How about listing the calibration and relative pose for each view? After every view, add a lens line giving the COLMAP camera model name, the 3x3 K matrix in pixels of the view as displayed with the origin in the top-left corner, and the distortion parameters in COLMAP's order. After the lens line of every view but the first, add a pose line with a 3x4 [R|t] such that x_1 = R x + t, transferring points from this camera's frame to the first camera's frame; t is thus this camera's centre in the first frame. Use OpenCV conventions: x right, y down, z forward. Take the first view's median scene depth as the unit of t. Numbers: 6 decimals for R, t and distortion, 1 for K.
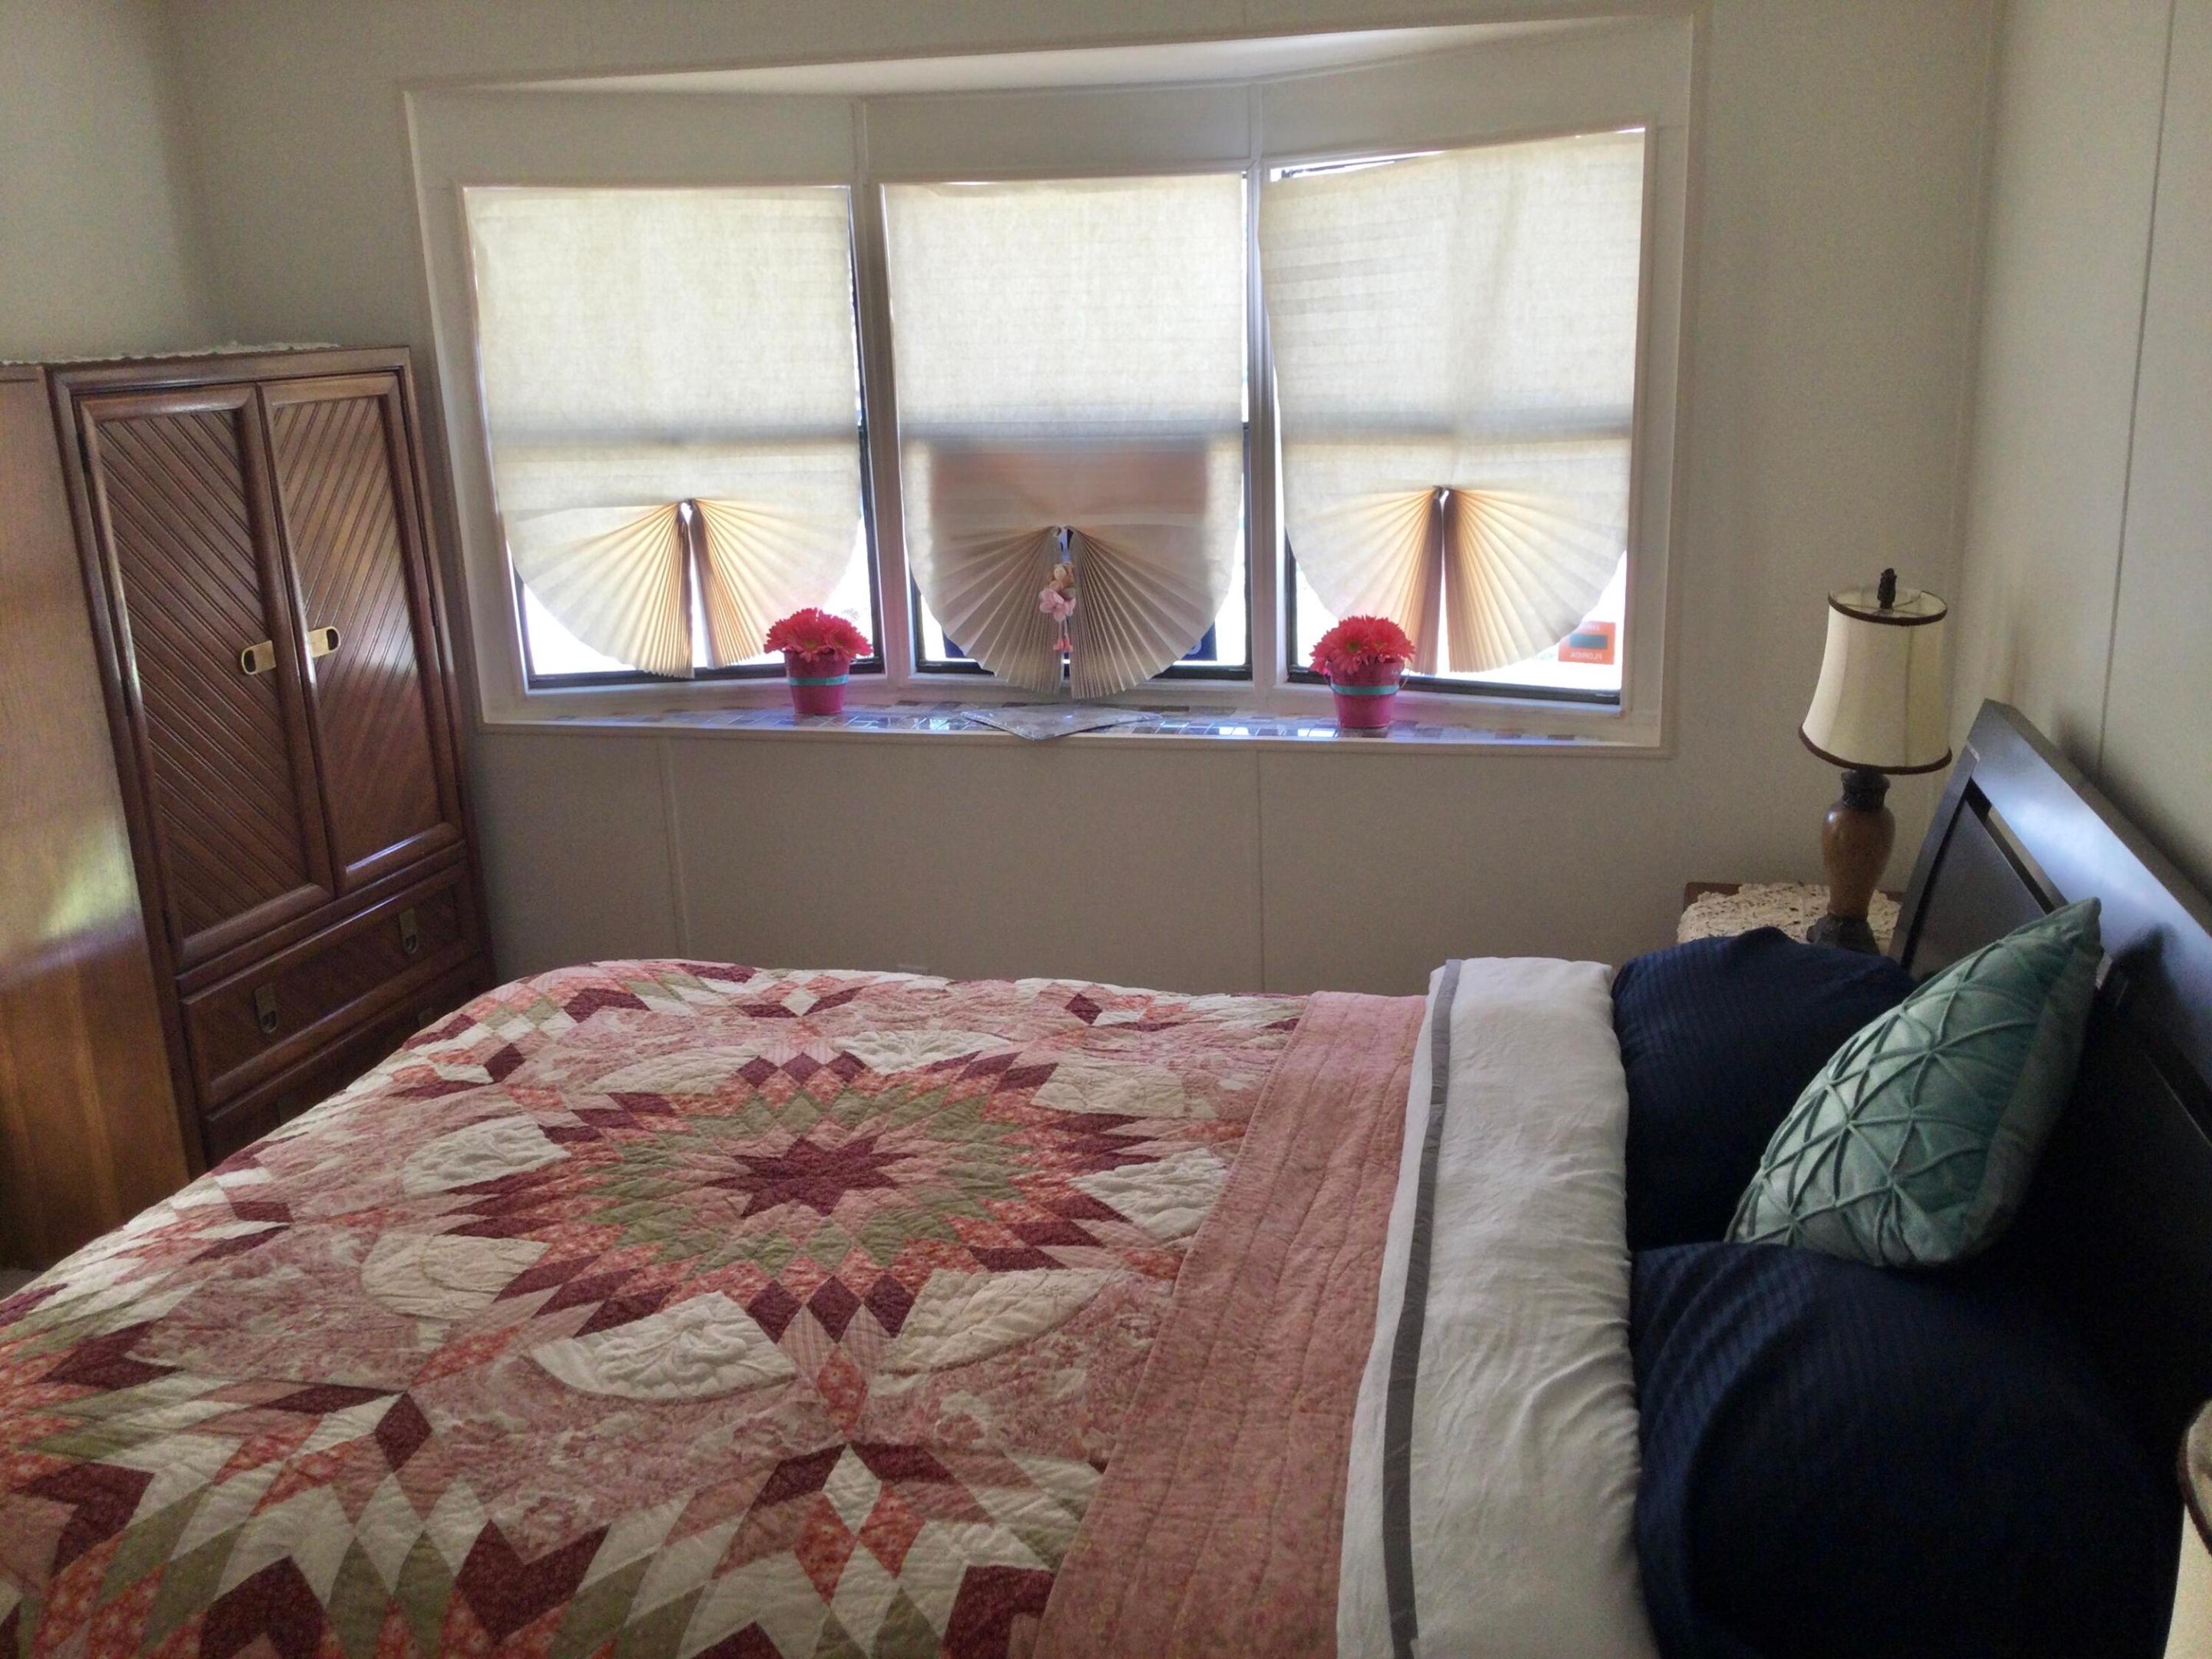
lens RADIAL K [[1984.8, 0, 1117.2], [0, 1984.8, 884.8], [0, 0, 1]] dist [0.127624, -0.246474]
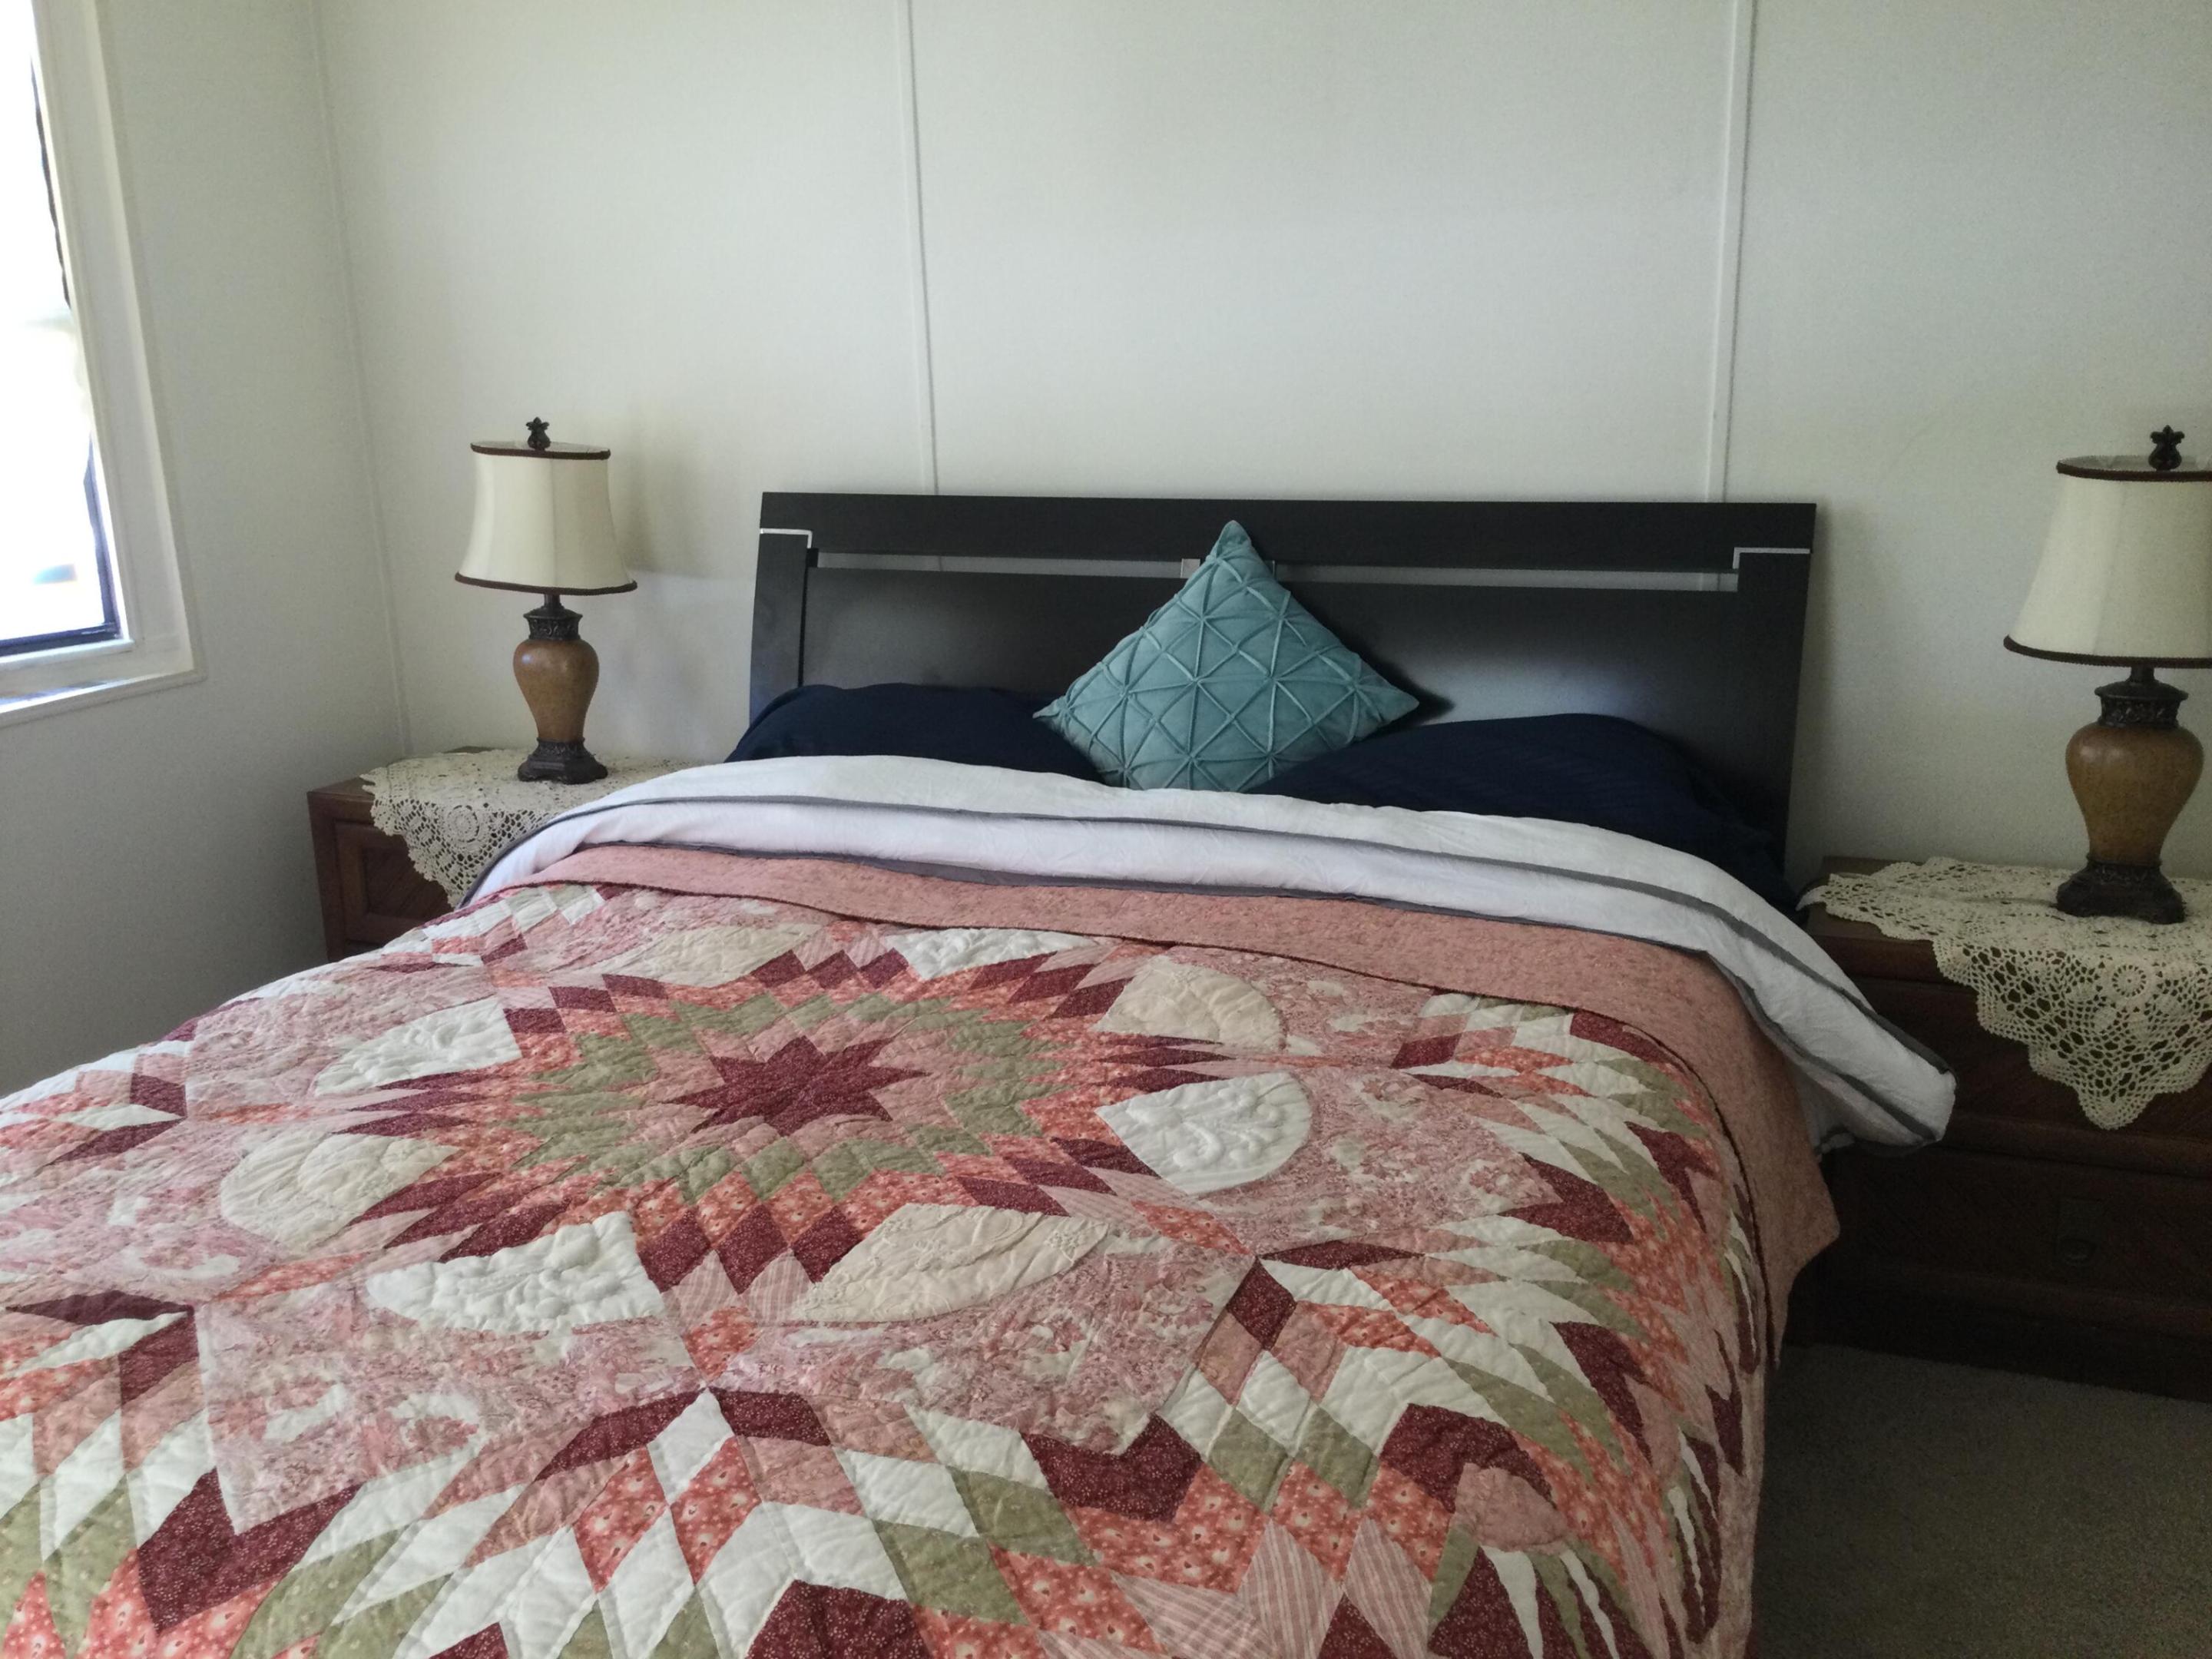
lens RADIAL K [[2010.1, 0, 1106.0], [0, 2010.1, 829.5], [0, 0, 1]] dist [0.068649, -0.005313]
pose [[0.142930, -0.222085, 0.964494, -0.924801], [0.299673, 0.938468, 0.171683, -0.057027], [-0.943275, 0.264494, 0.200688, 0.708738]]
